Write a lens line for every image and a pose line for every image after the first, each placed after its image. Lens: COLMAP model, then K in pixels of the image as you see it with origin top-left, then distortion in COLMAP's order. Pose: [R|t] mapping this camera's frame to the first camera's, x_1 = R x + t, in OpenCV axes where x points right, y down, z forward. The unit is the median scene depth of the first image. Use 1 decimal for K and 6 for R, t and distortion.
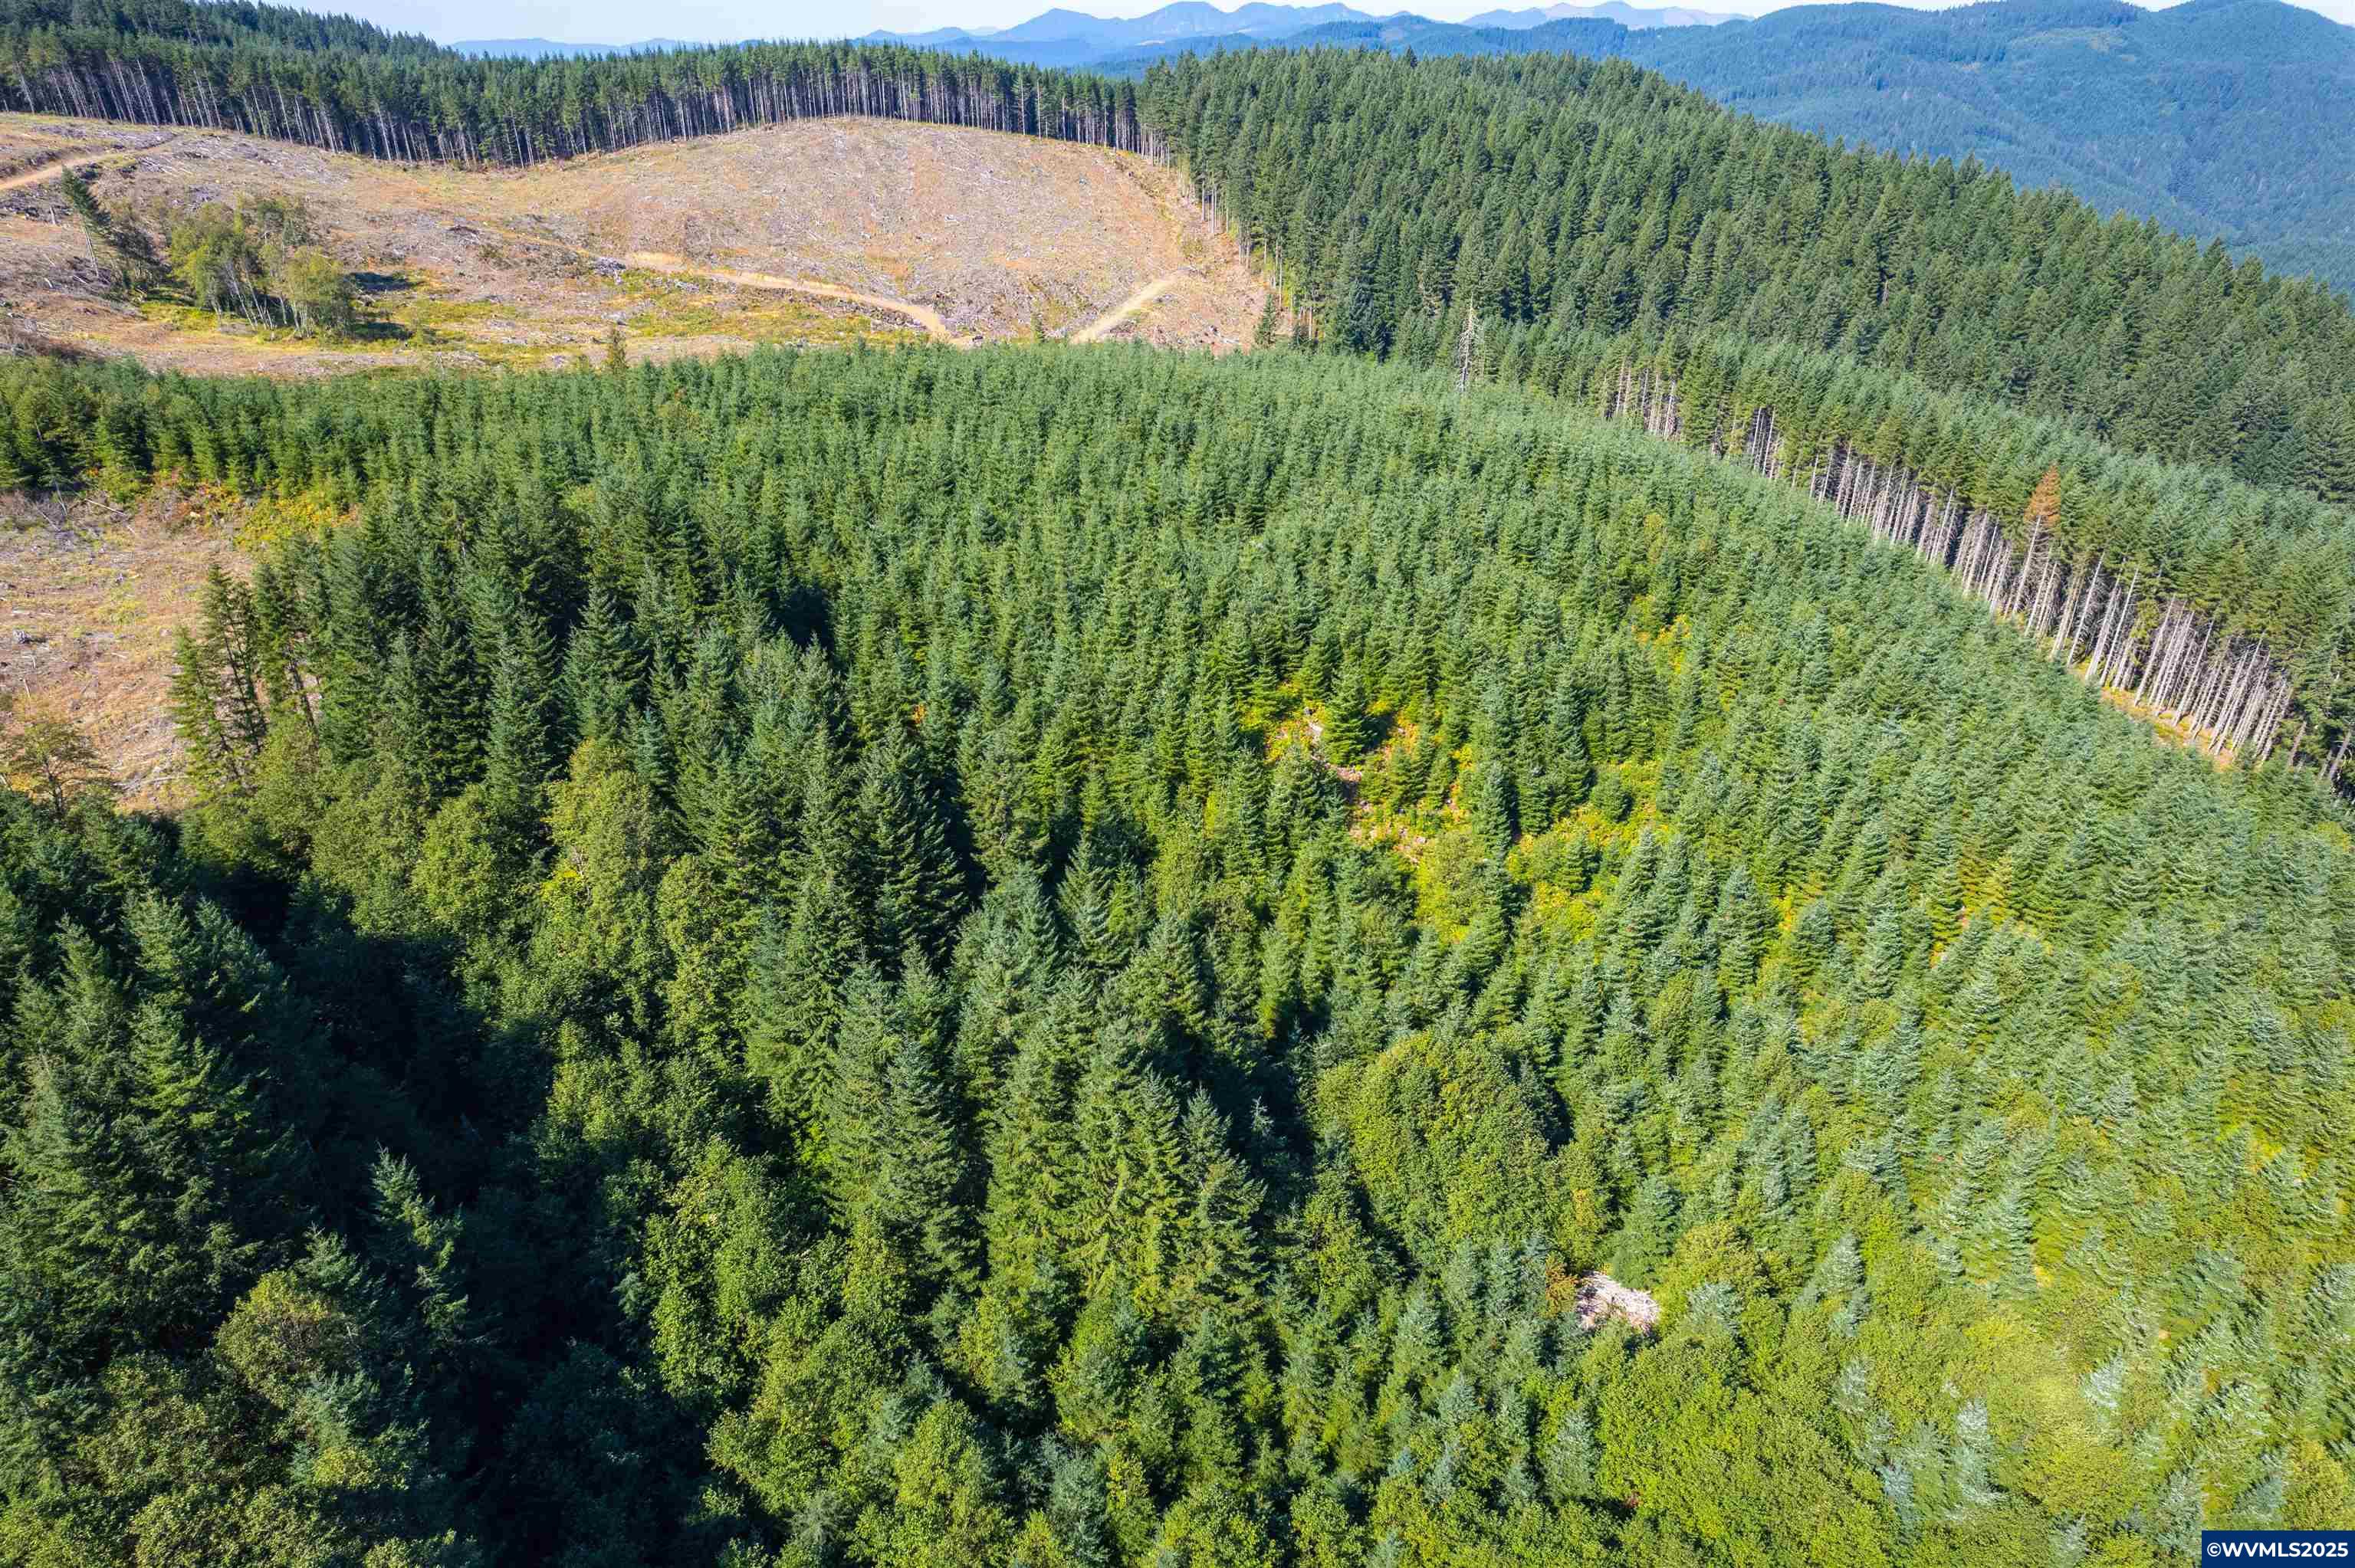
lens RADIAL K [[1501.3, 0, 1172.8], [0, 1501.3, 777.4], [0, 0, 1]] dist [-0.076554, 0.064894]
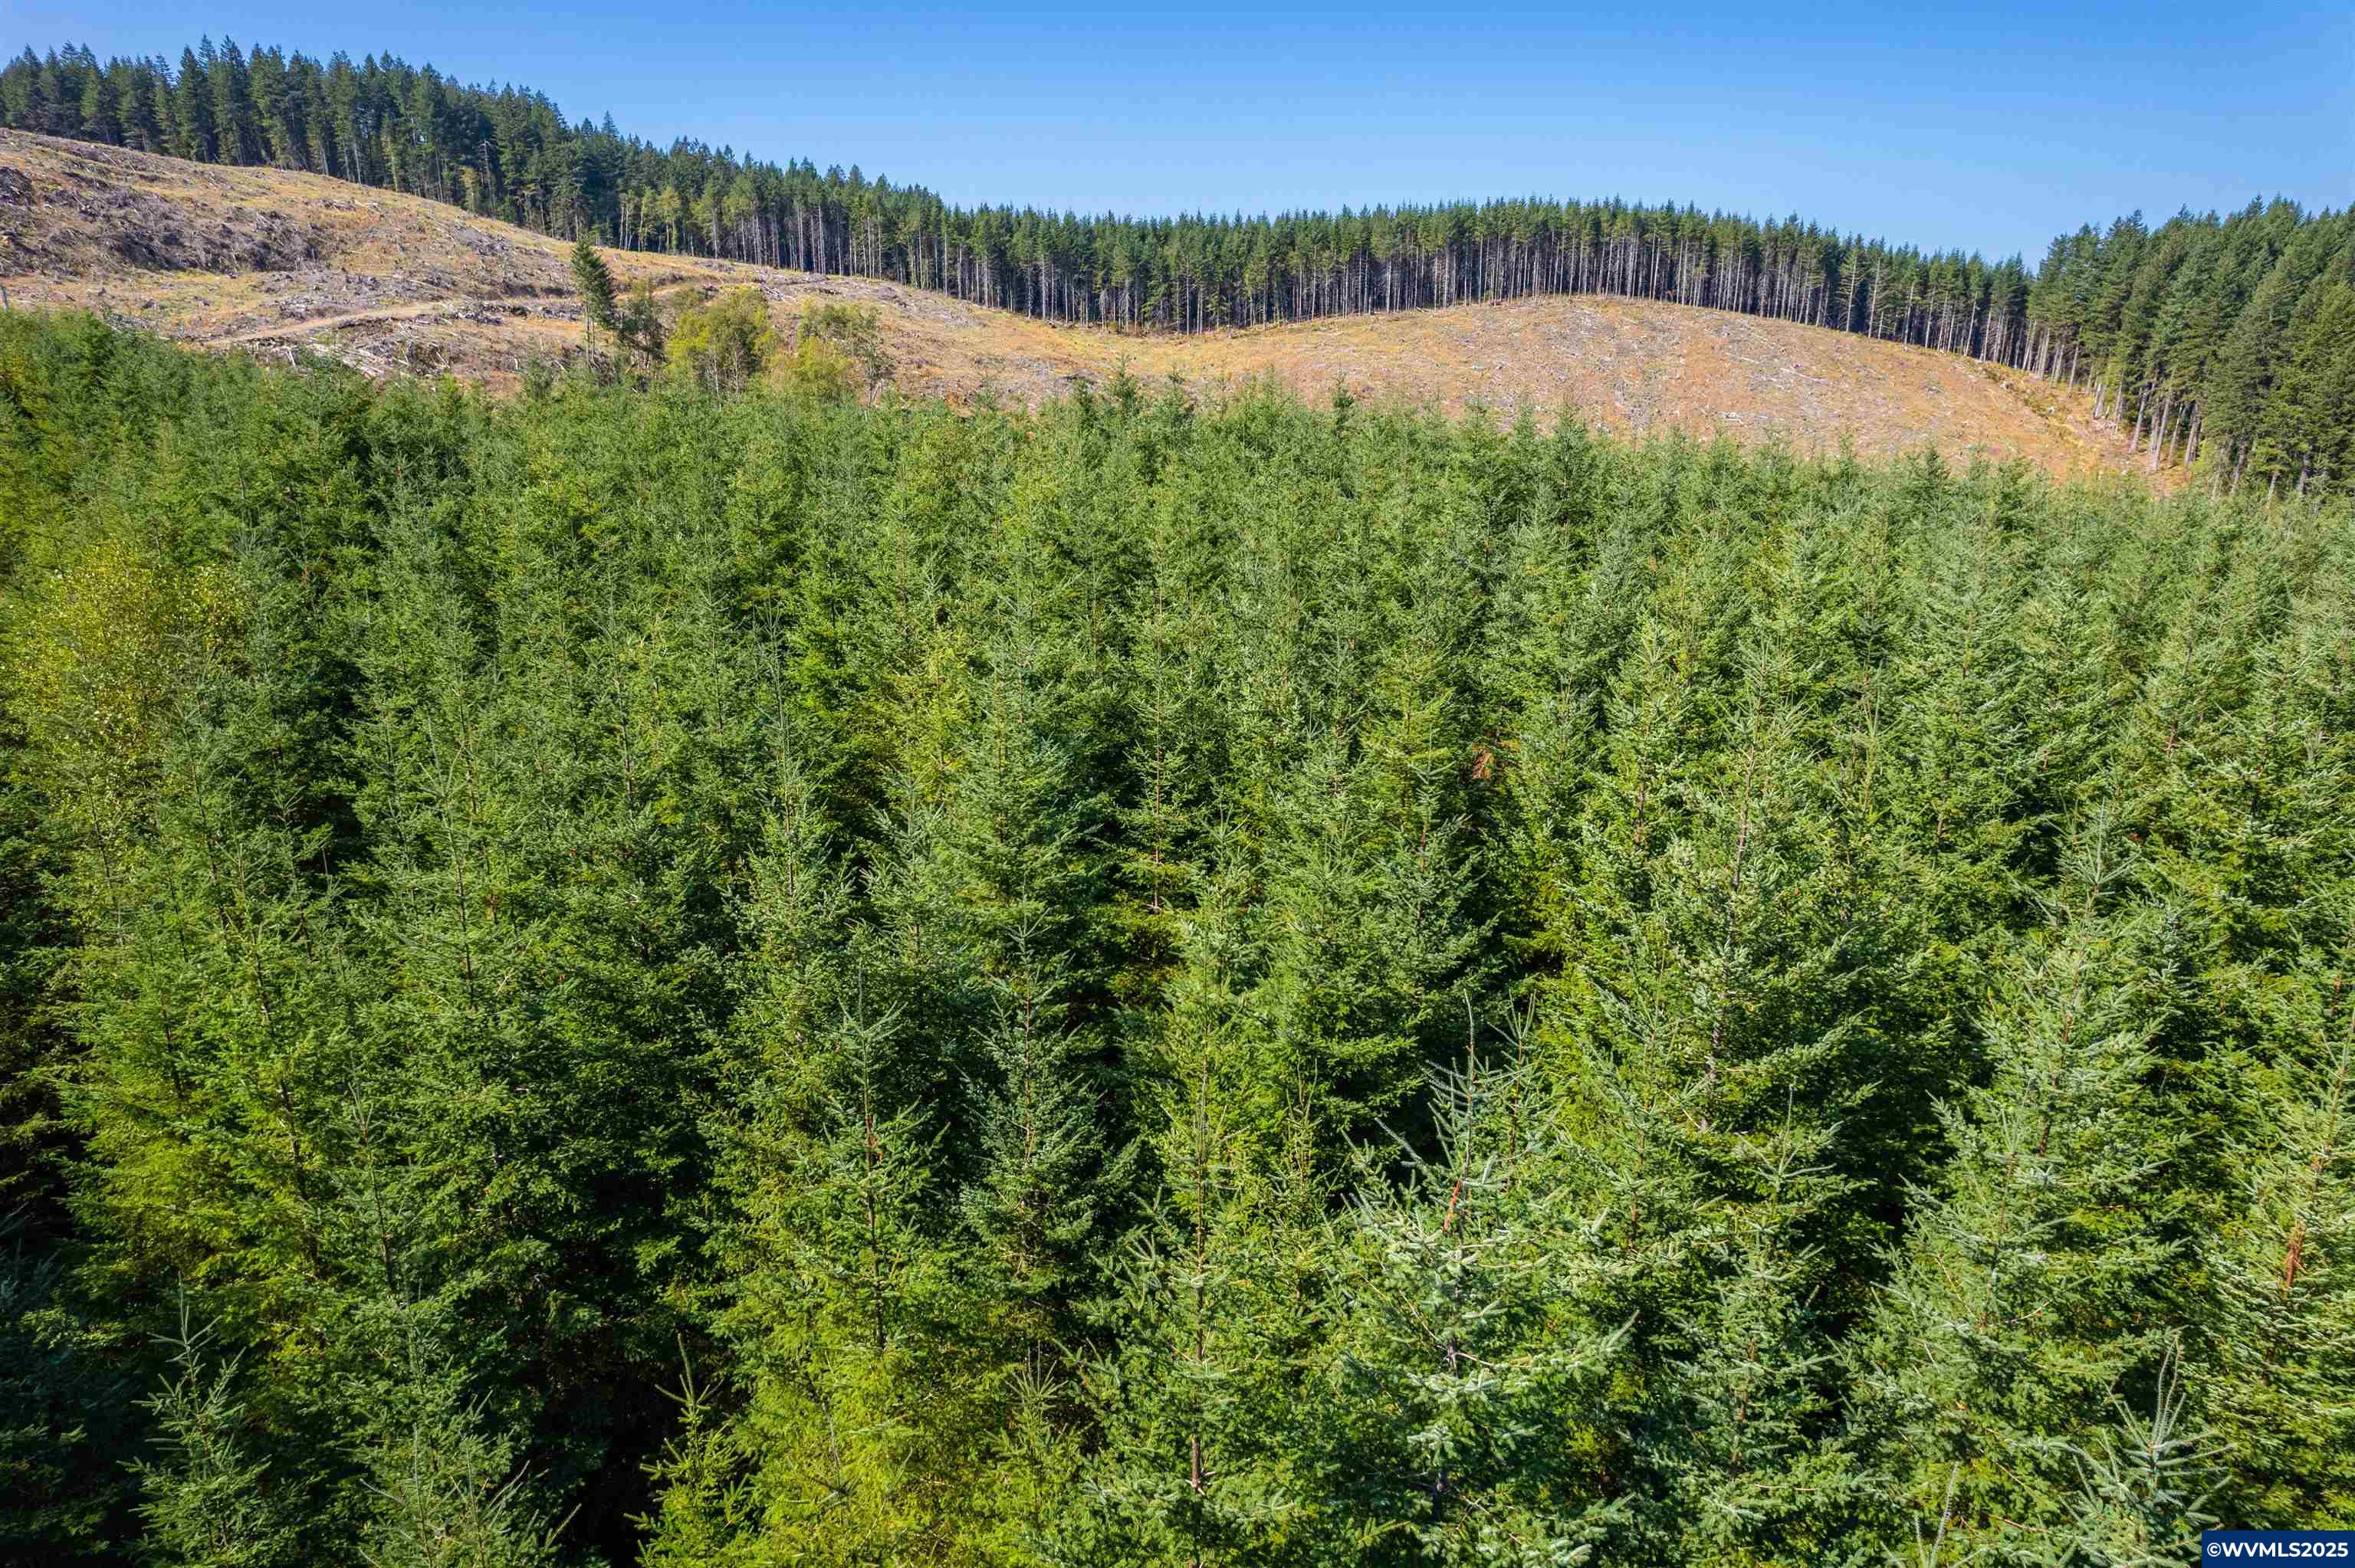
lens RADIAL K [[1501.3, 0, 1179.1], [0, 1501.3, 777.8], [0, 0, 1]] dist [-0.076554, 0.064894]
pose [[0.895853, 0.140109, -0.421683, -0.062249], [-0.218749, 0.965088, -0.144063, -0.056757], [0.386776, 0.221302, 0.895226, 0.304234]]
